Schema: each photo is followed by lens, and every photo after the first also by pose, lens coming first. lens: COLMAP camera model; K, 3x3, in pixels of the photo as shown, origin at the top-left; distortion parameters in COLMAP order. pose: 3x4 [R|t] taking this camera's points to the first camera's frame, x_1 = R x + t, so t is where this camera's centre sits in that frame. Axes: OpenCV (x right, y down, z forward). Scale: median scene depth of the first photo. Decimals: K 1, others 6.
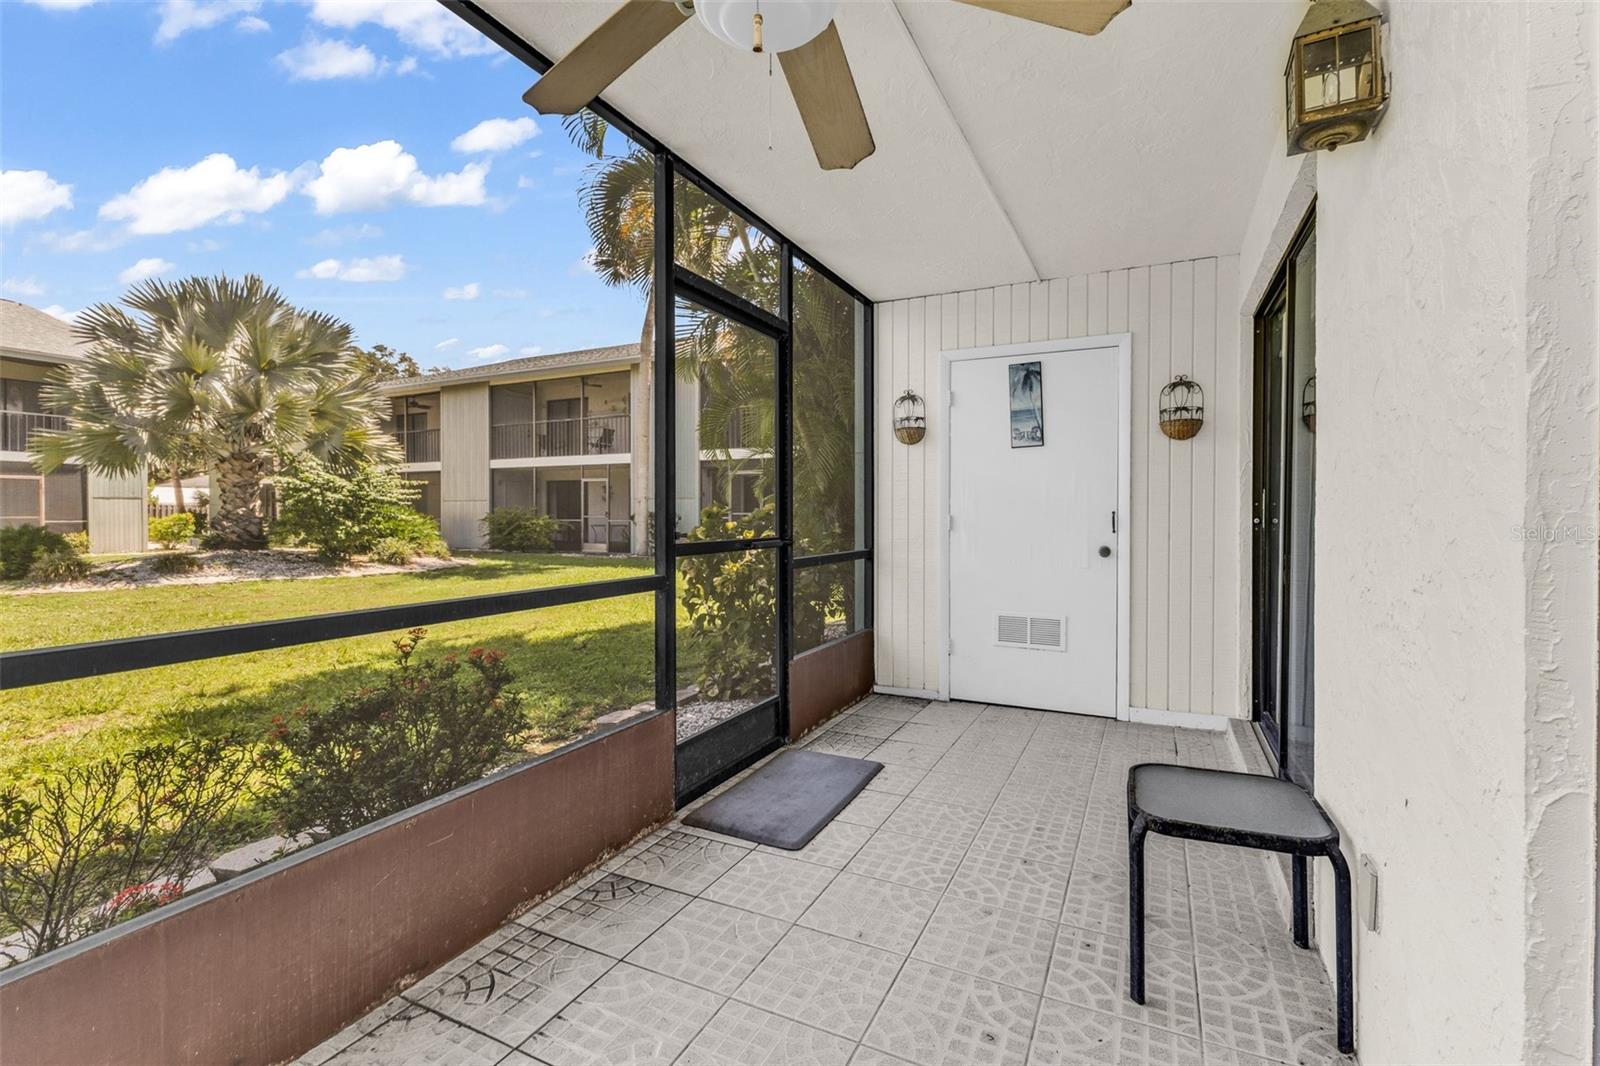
lens RADIAL K [[699.4, 0, 797.9], [0, 699.4, 510.7], [0, 0, 1]] dist [-0.001486, -0.000490]
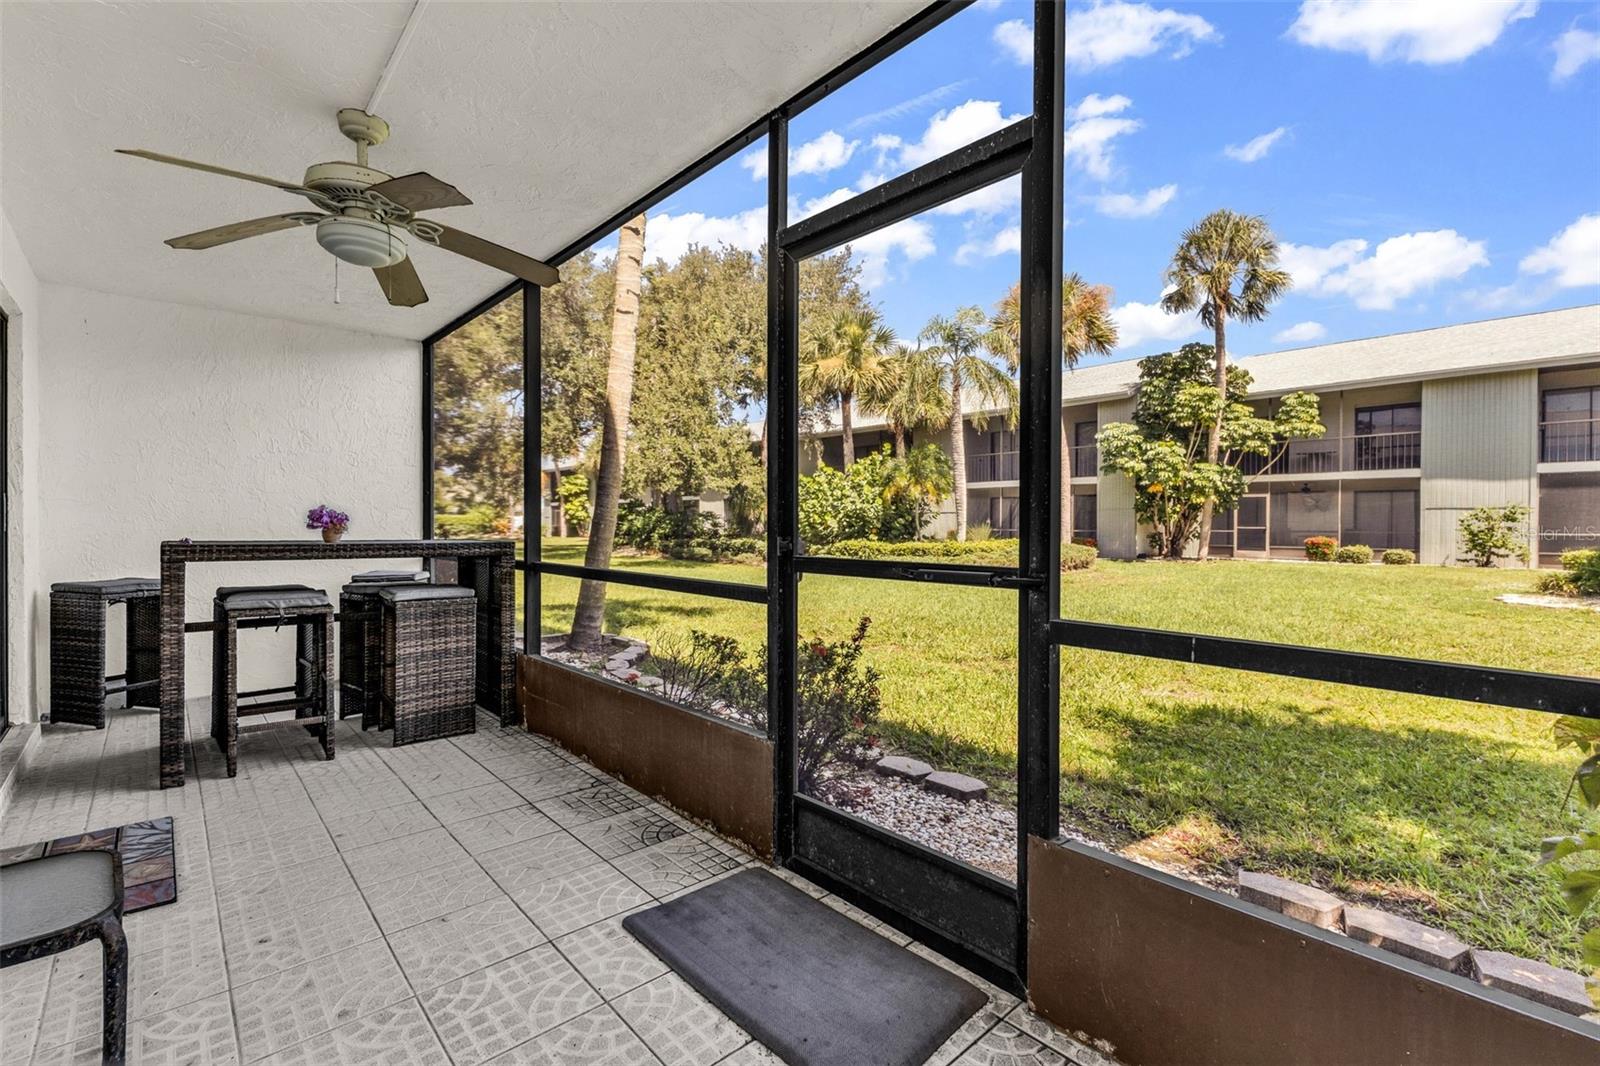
lens RADIAL K [[699.4, 0, 797.9], [0, 699.4, 510.7], [0, 0, 1]] dist [-0.001486, -0.000490]
pose [[-0.345294, -0.018213, -0.938318, 0.749784], [-0.006732, 0.999834, -0.016929, 0.007110], [0.938470, 0.000471, -0.345359, 1.548970]]
